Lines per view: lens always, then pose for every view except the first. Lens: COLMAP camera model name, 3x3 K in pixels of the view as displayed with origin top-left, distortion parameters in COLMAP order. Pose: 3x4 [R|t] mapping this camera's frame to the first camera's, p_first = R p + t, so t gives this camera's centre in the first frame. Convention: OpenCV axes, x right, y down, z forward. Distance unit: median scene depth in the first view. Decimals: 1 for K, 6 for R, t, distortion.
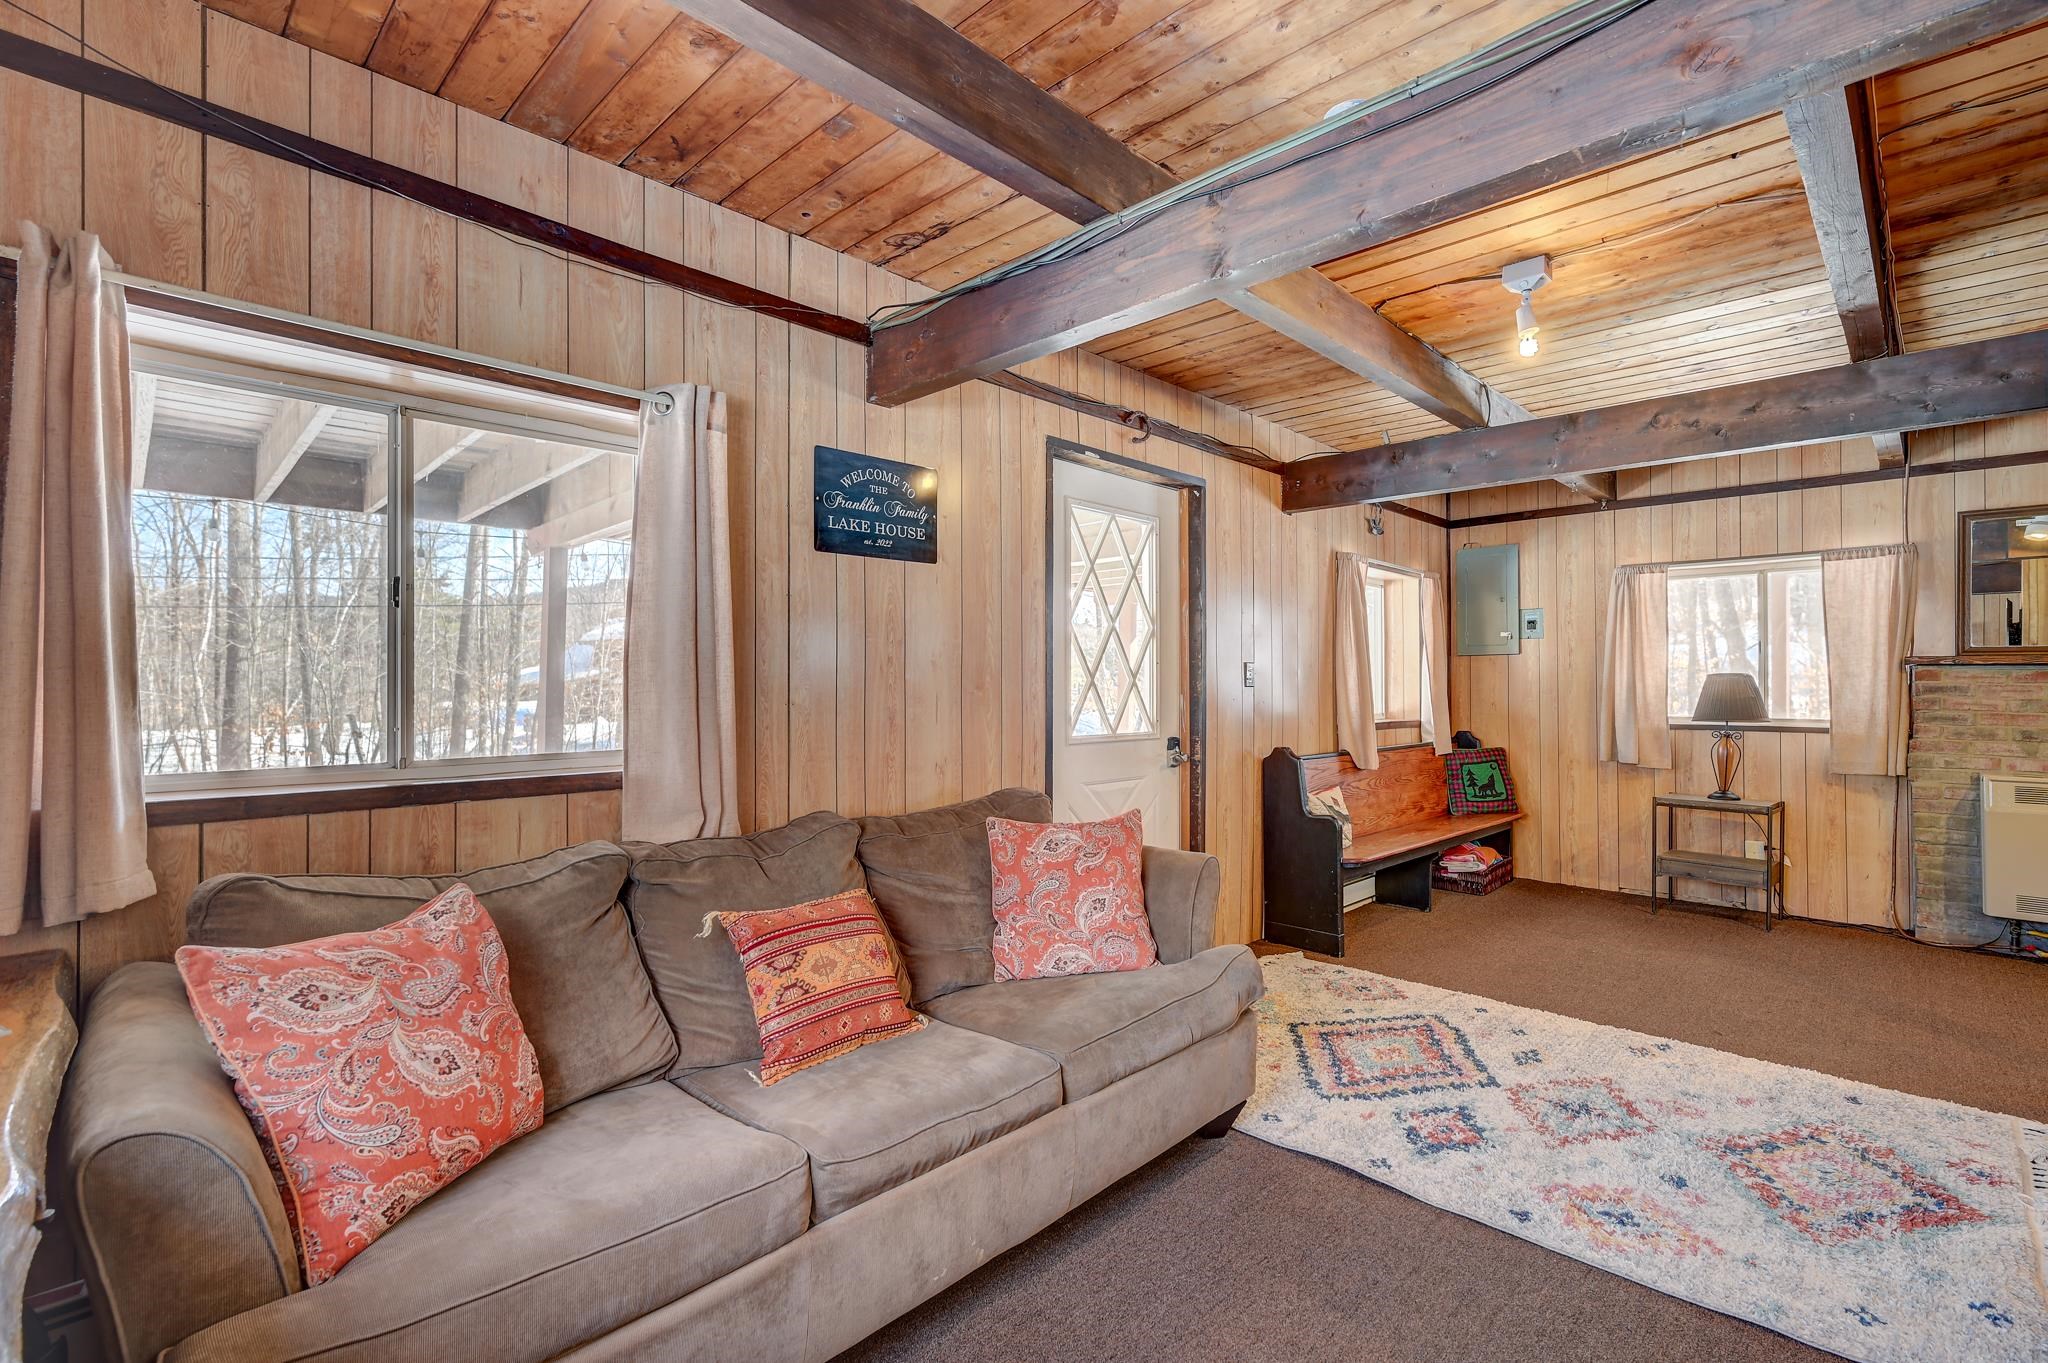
lens RADIAL K [[955.4, 0, 1029.0], [0, 955.4, 666.5], [0, 0, 1]] dist [0.013703, 0.002502]
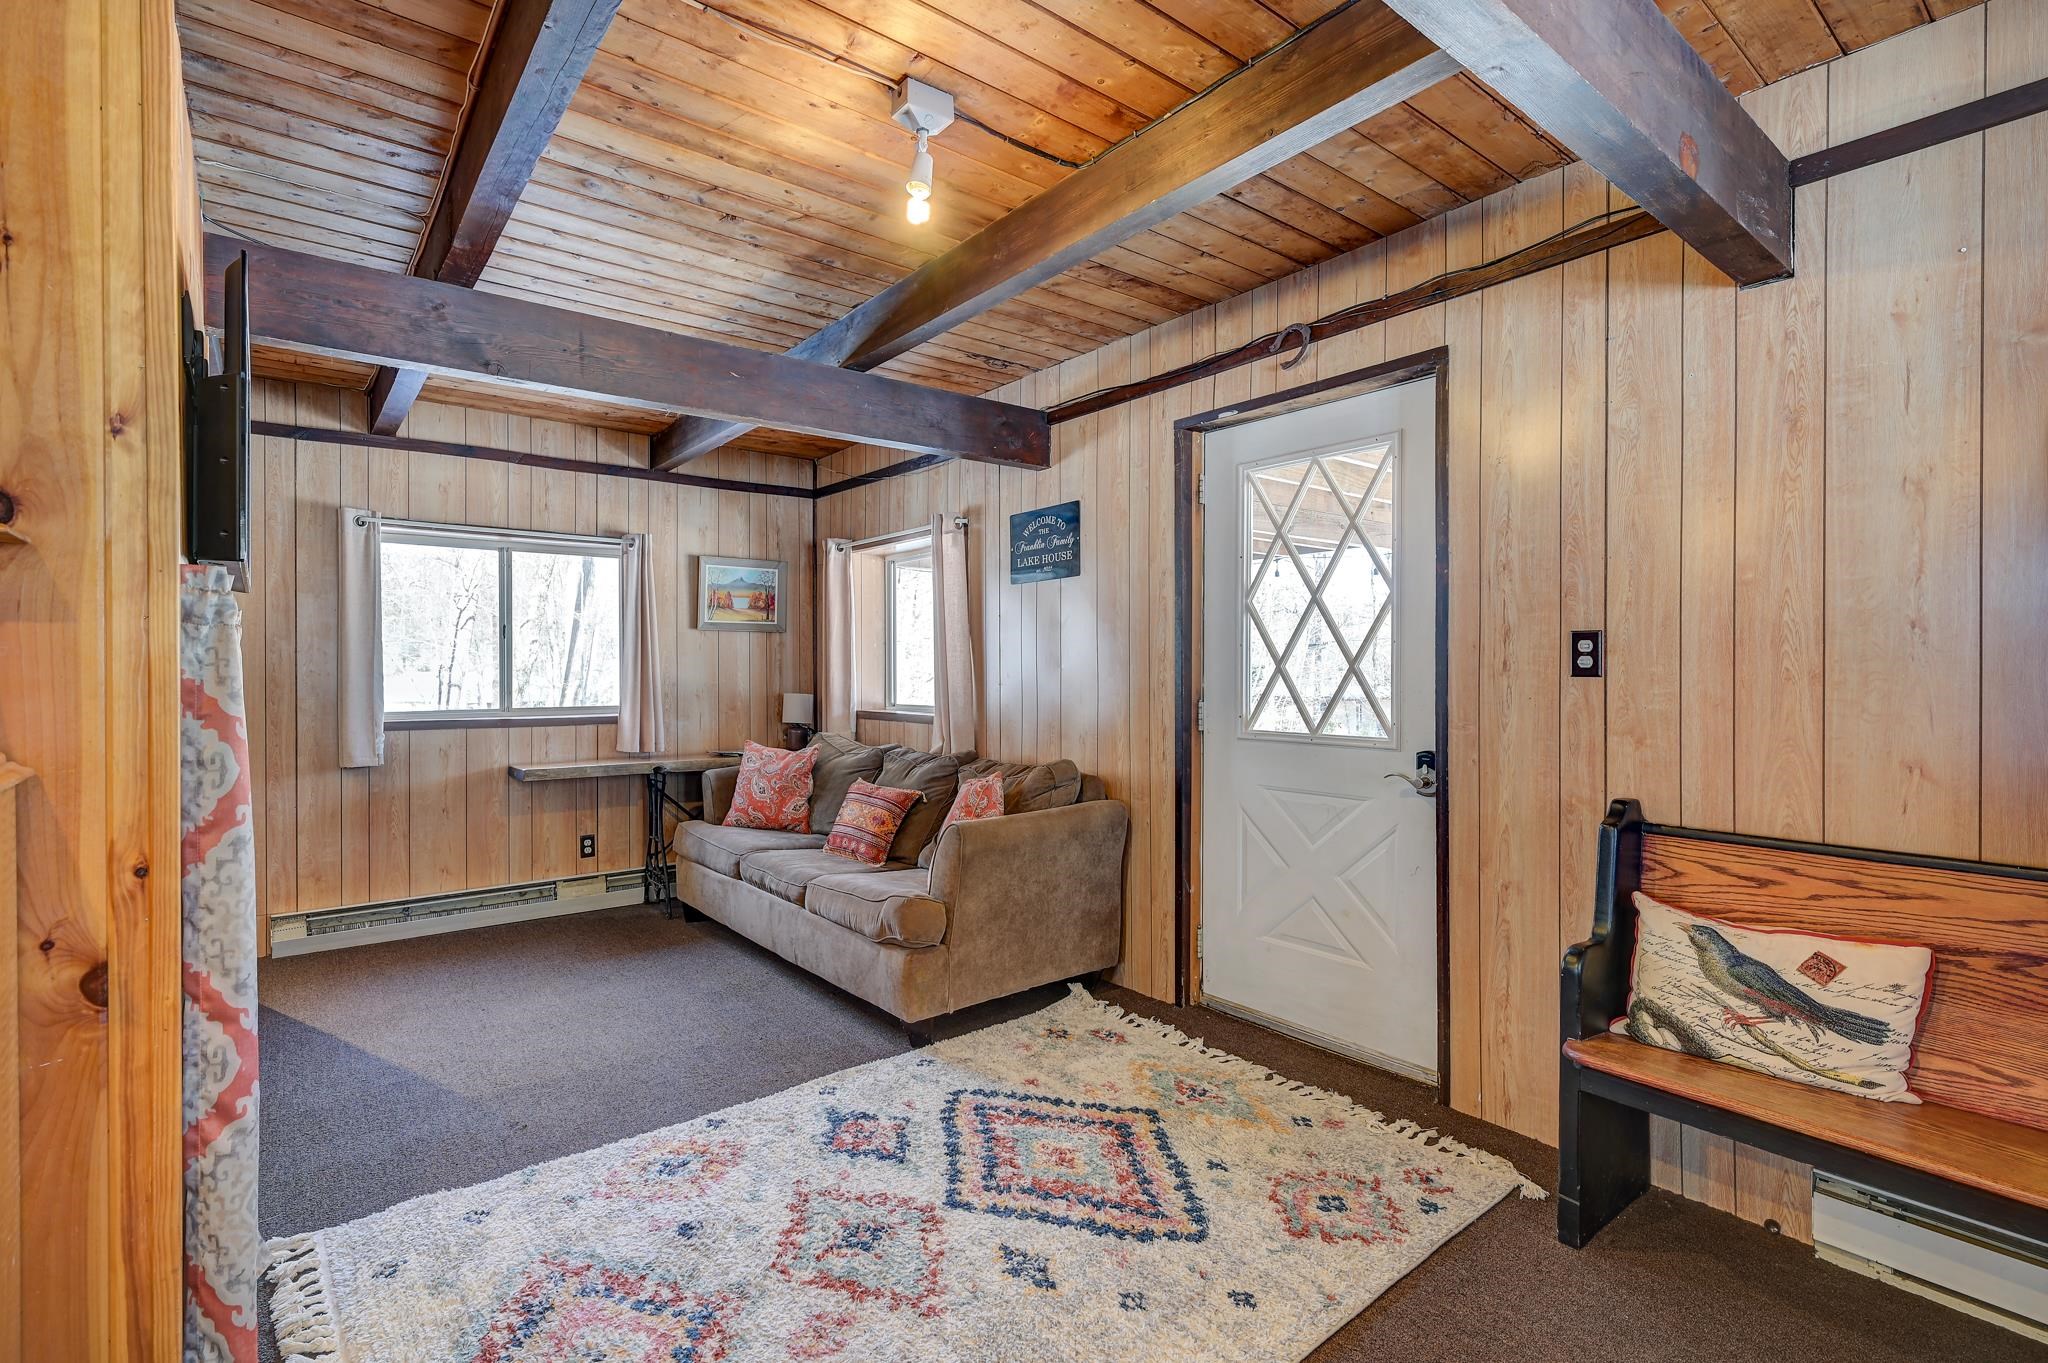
lens RADIAL K [[937.6, 0, 1007.8], [0, 937.6, 669.2], [0, 0, 1]] dist [0.003907, 0.000509]
pose [[-0.150544, -0.005024, -0.988591, 1.133241], [0.014831, 0.999863, -0.007340, 0.023113], [0.988492, -0.015767, -0.150449, 1.093273]]
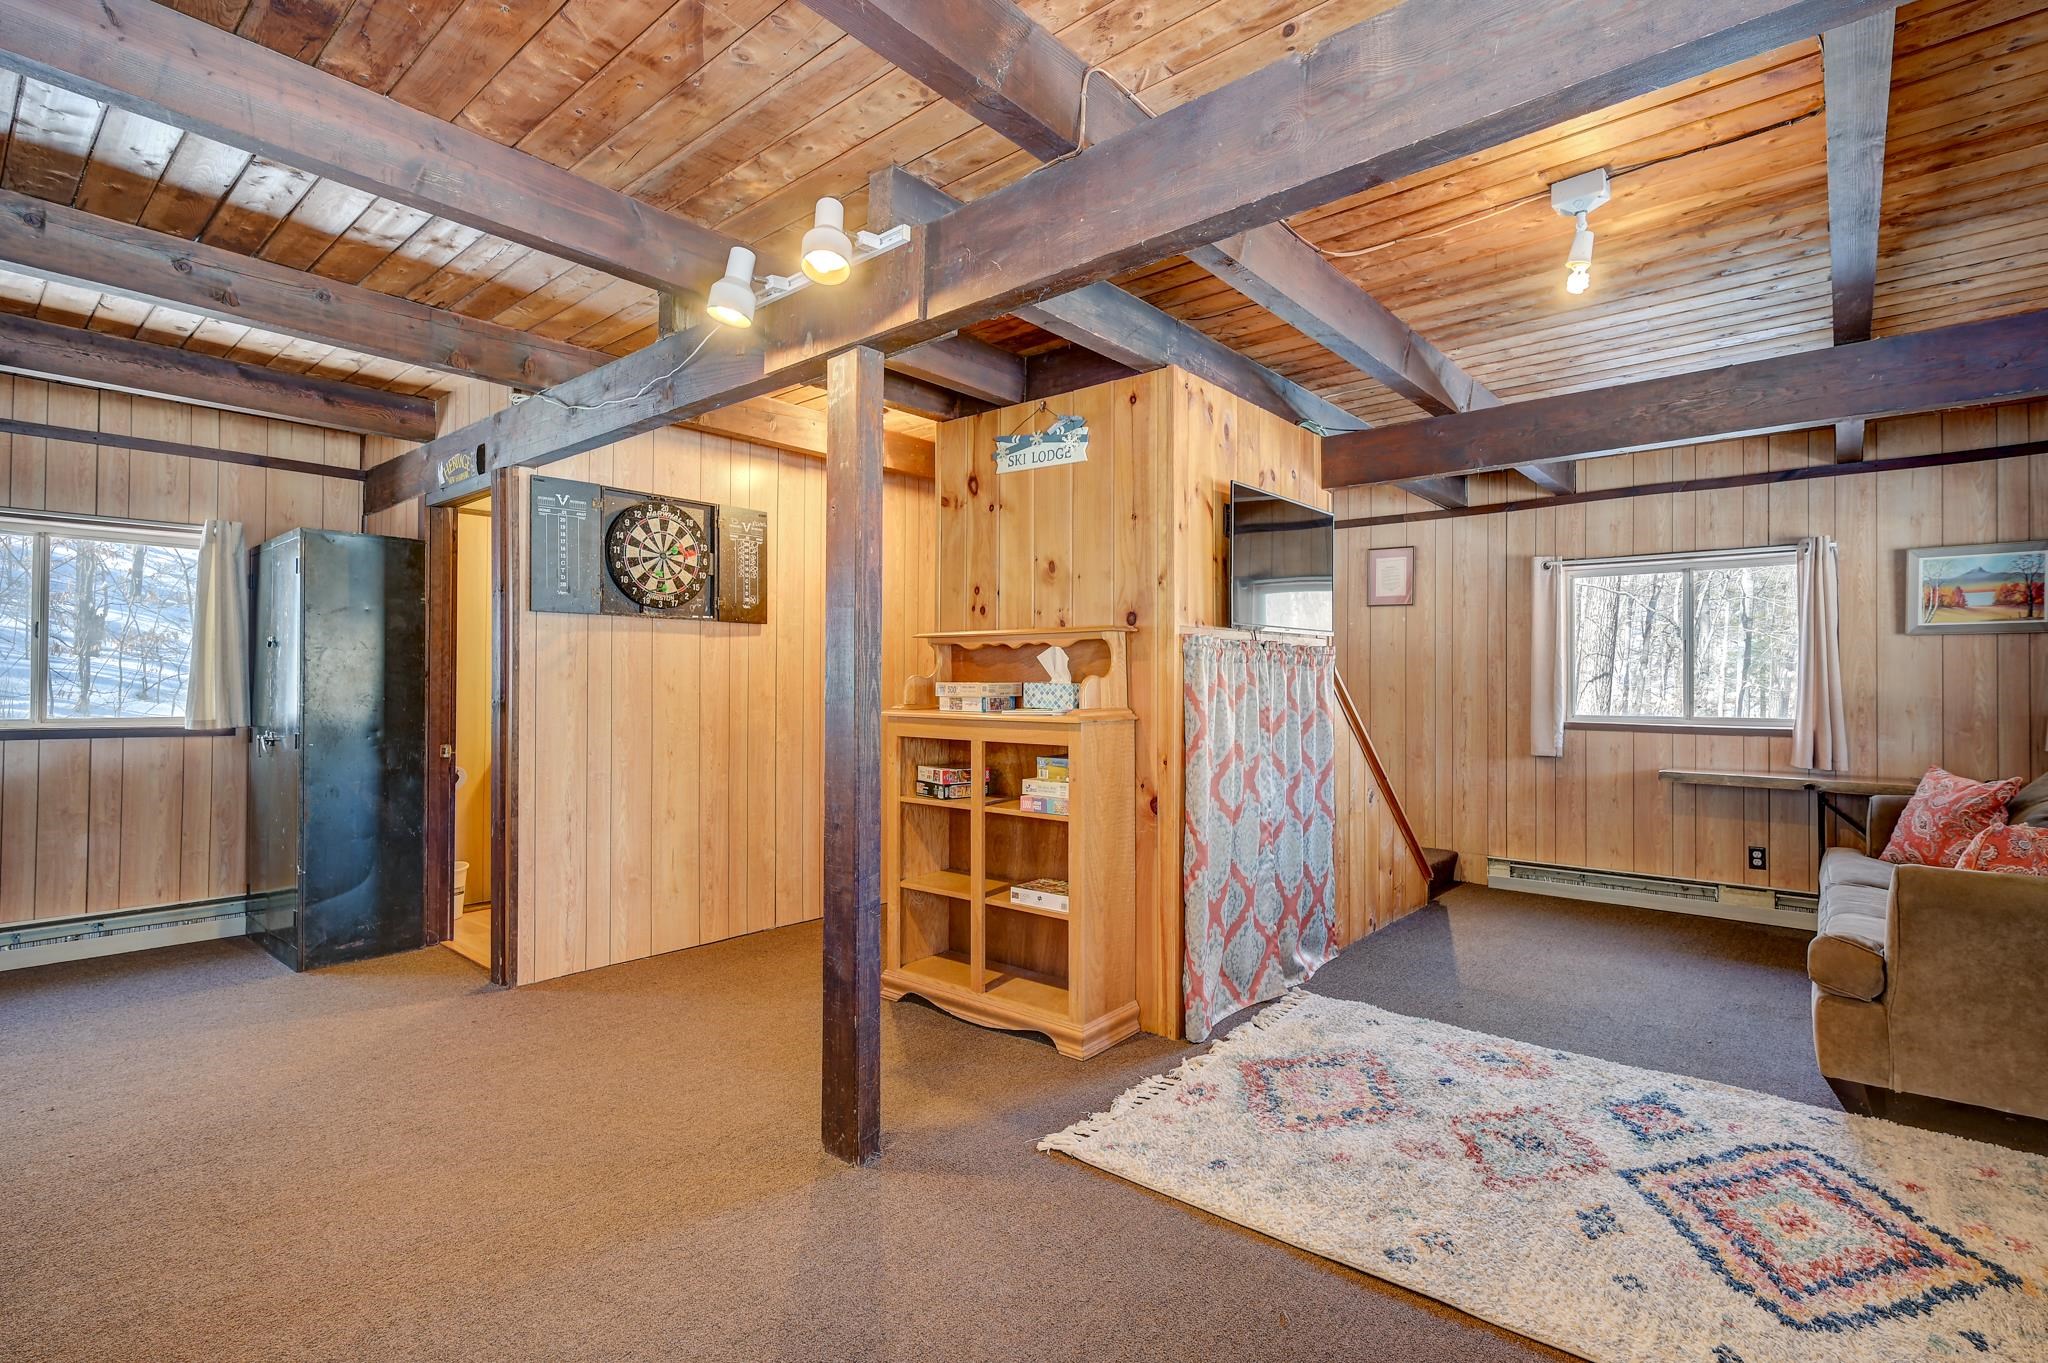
lens RADIAL K [[937.6, 0, 1053.8], [0, 937.6, 666.5], [0, 0, 1]] dist [0.003907, 0.000509]
pose [[-0.997650, -0.007747, -0.068078, 0.962599], [-0.005659, 0.999509, -0.030804, 0.032830], [0.068283, -0.030347, -0.997204, 1.667505]]
